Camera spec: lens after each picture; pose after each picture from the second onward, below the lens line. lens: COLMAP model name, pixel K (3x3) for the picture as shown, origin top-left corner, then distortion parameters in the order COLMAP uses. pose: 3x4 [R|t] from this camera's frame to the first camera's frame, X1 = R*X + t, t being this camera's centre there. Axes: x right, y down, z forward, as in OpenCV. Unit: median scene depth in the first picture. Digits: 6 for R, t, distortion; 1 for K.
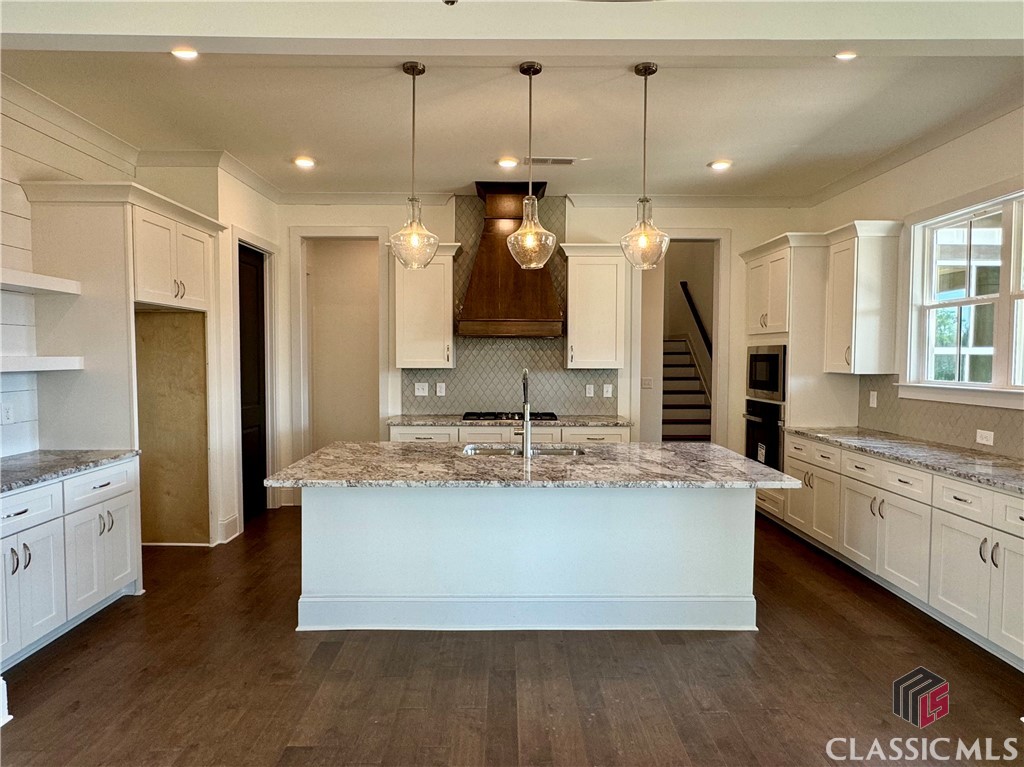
lens RADIAL K [[610.8, 0, 512.3], [0, 610.8, 380.4], [0, 0, 1]] dist [0.007403, 0.000412]
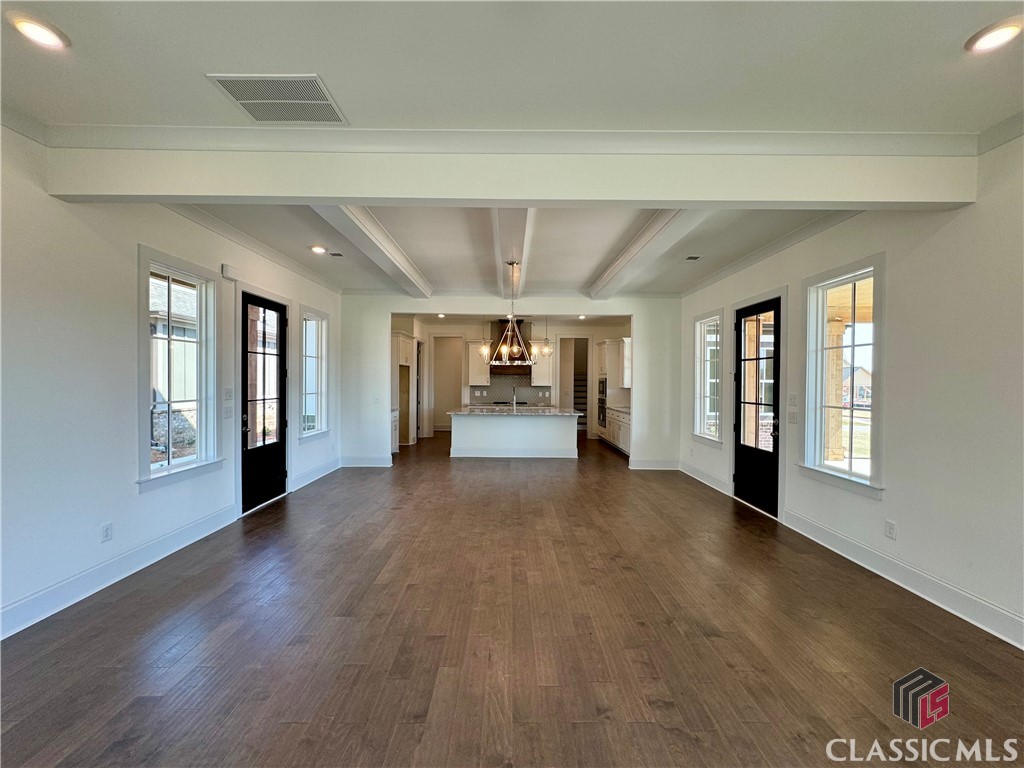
lens RADIAL K [[412.7, 0, 507.8], [0, 412.7, 386.9], [0, 0, 1]] dist [0.002211, 0.000596]
pose [[0.999854, 0.007042, -0.015591, 0.014698], [-0.007510, 0.999517, -0.030146, 0.045754], [0.015371, 0.030258, 0.999424, -0.933410]]
